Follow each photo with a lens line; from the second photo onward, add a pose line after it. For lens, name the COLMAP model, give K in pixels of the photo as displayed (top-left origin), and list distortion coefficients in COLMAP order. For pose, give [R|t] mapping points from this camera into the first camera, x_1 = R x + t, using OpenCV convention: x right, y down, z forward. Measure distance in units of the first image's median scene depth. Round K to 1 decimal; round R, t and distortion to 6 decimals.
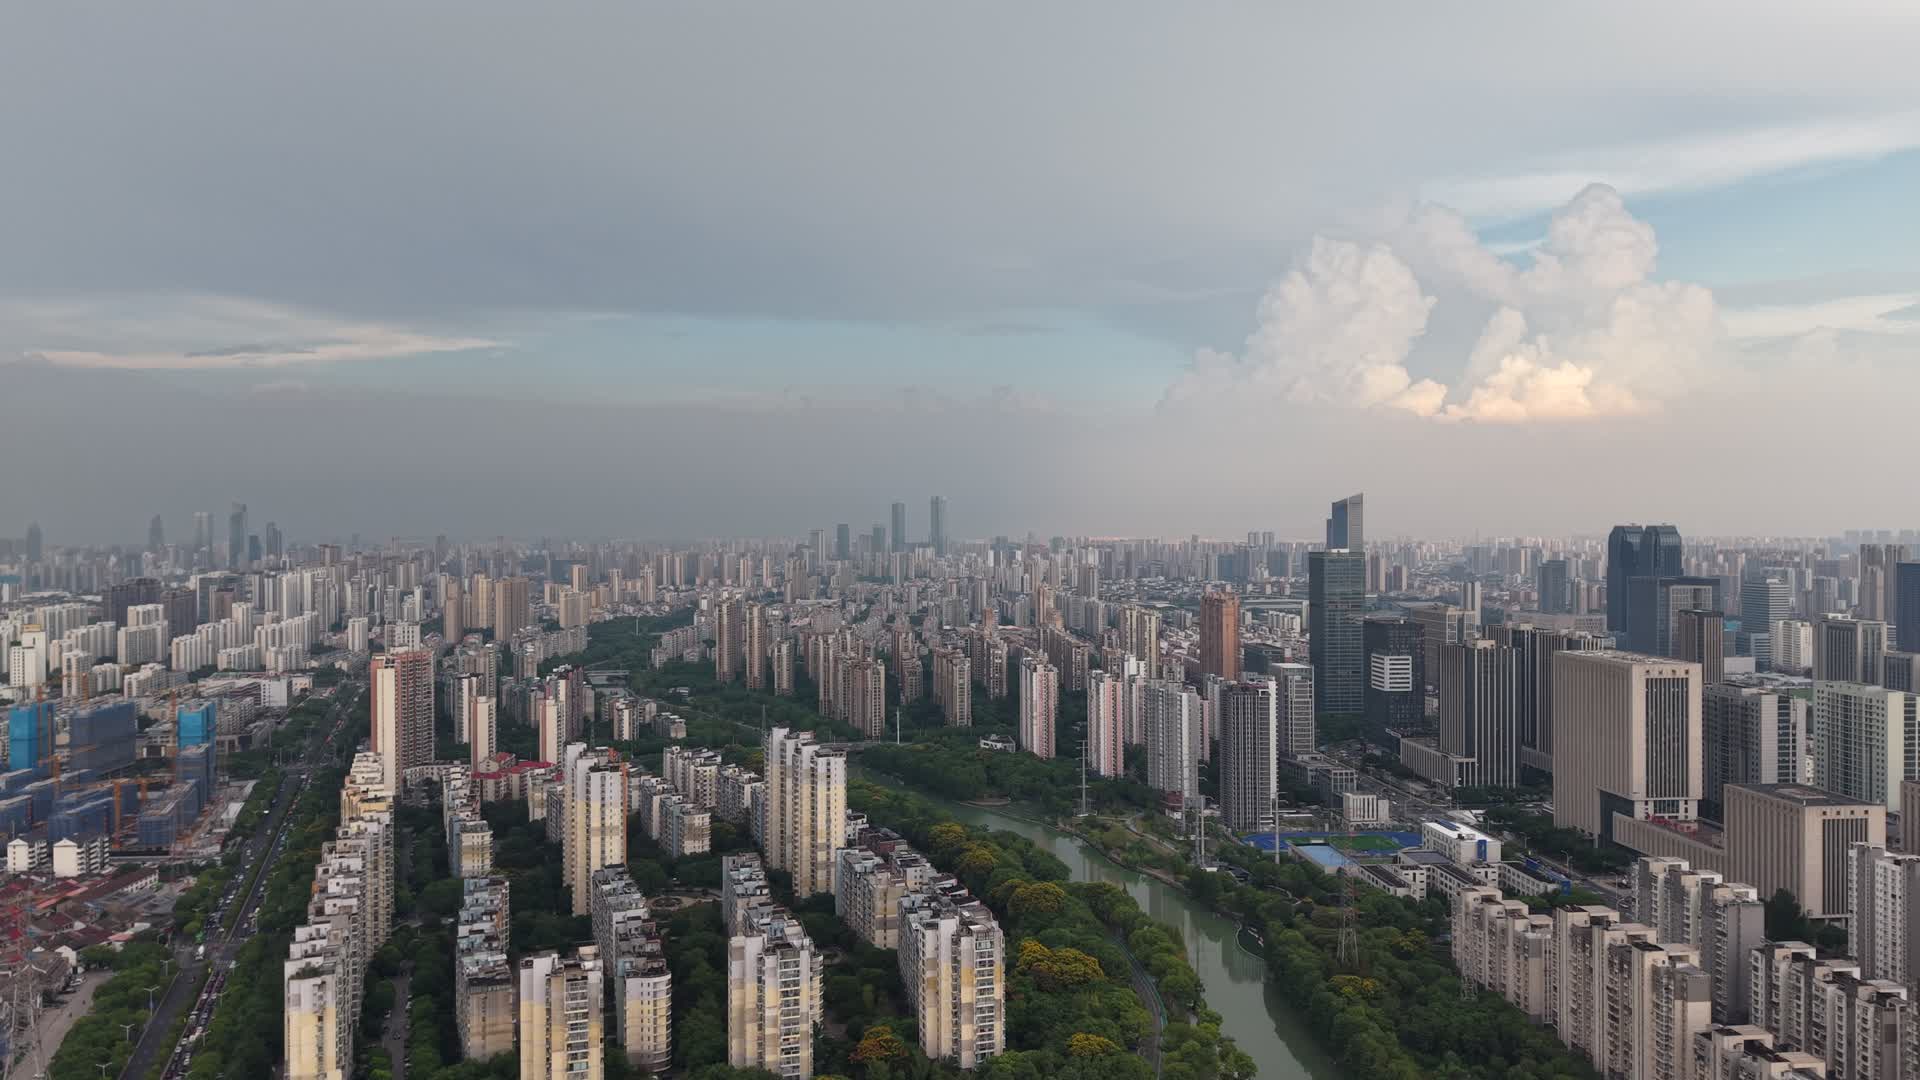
lens RADIAL K [[1369.7, 0, 960.0], [0, 1369.7, 540.0], [0, 0, 1]] dist [0.022532, -0.042085]
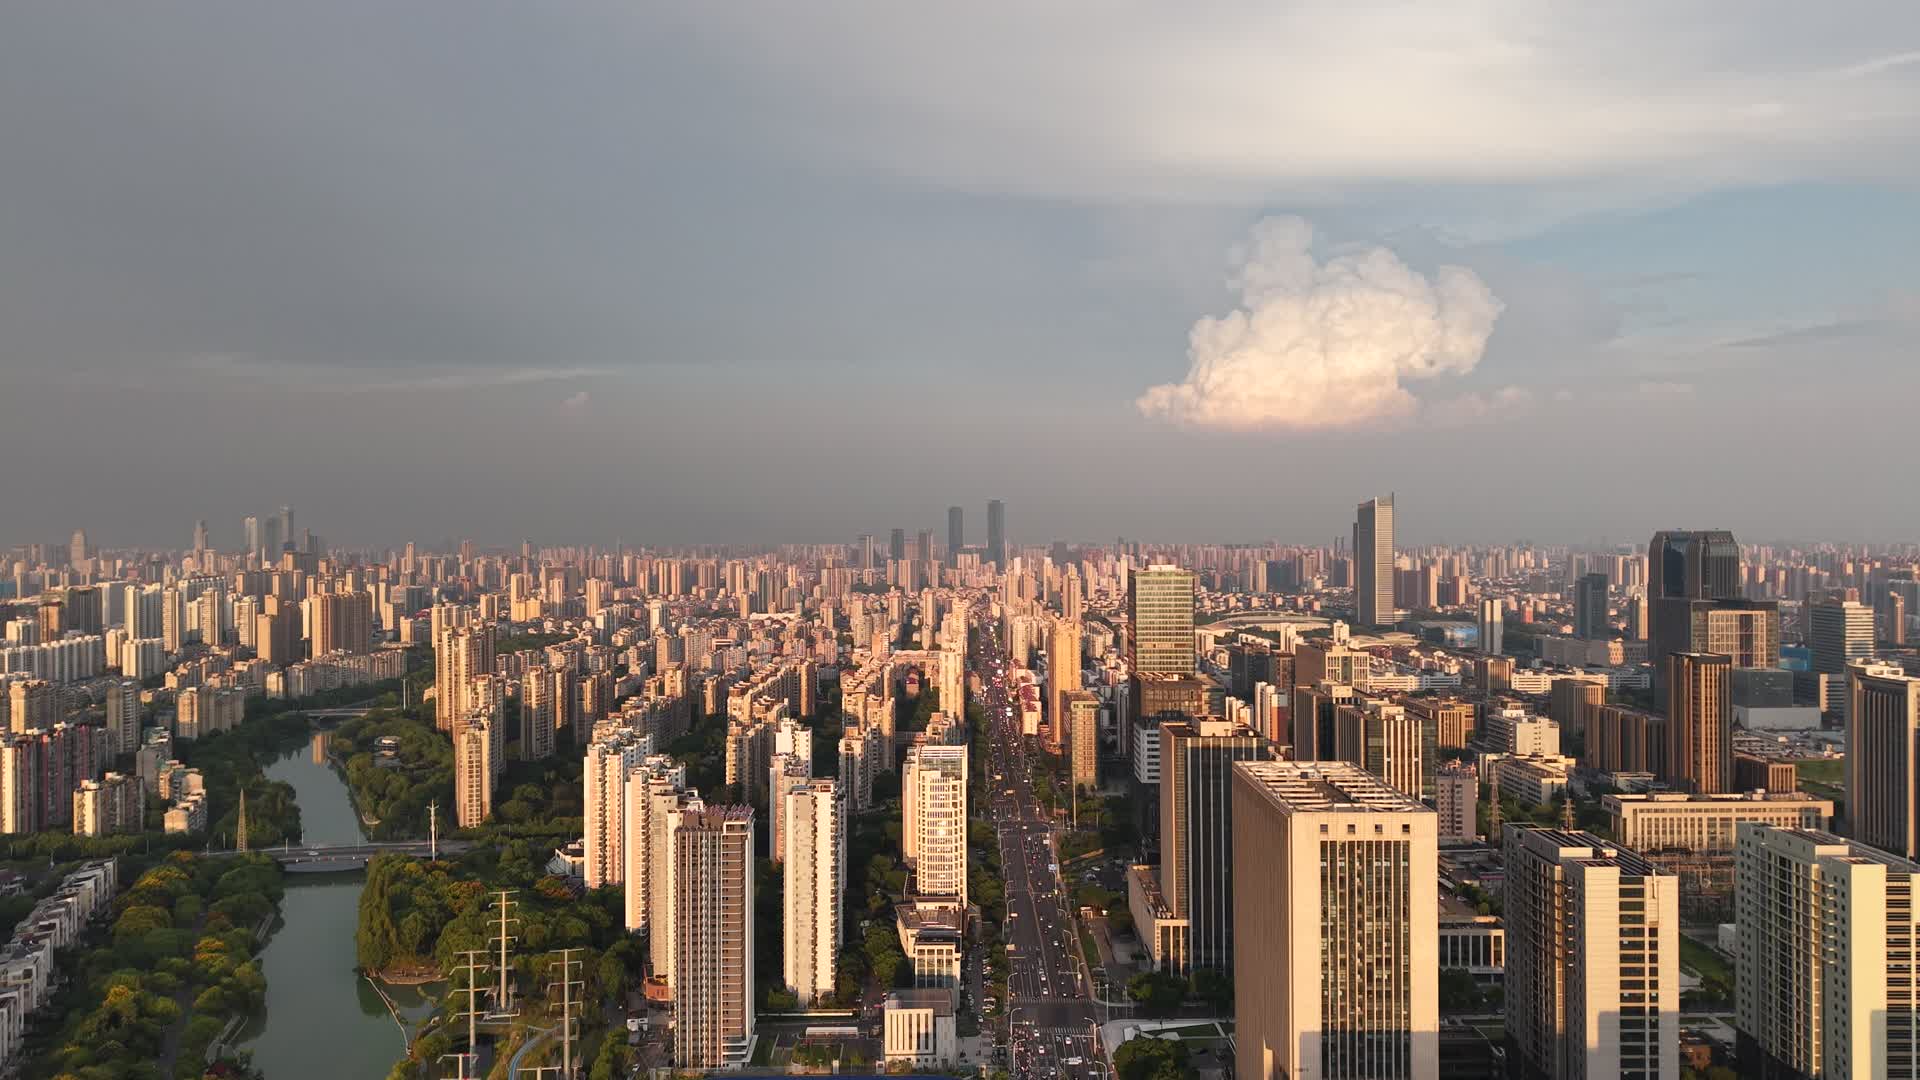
lens RADIAL K [[1369.7, 0, 960.0], [0, 1369.7, 540.0], [0, 0, 1]] dist [0.022532, -0.042085]
pose [[0.995525, -0.001647, -0.094488, 0.331945], [0.001370, 0.999995, -0.002997, -0.006781], [0.094492, 0.002855, 0.995521, 0.388208]]
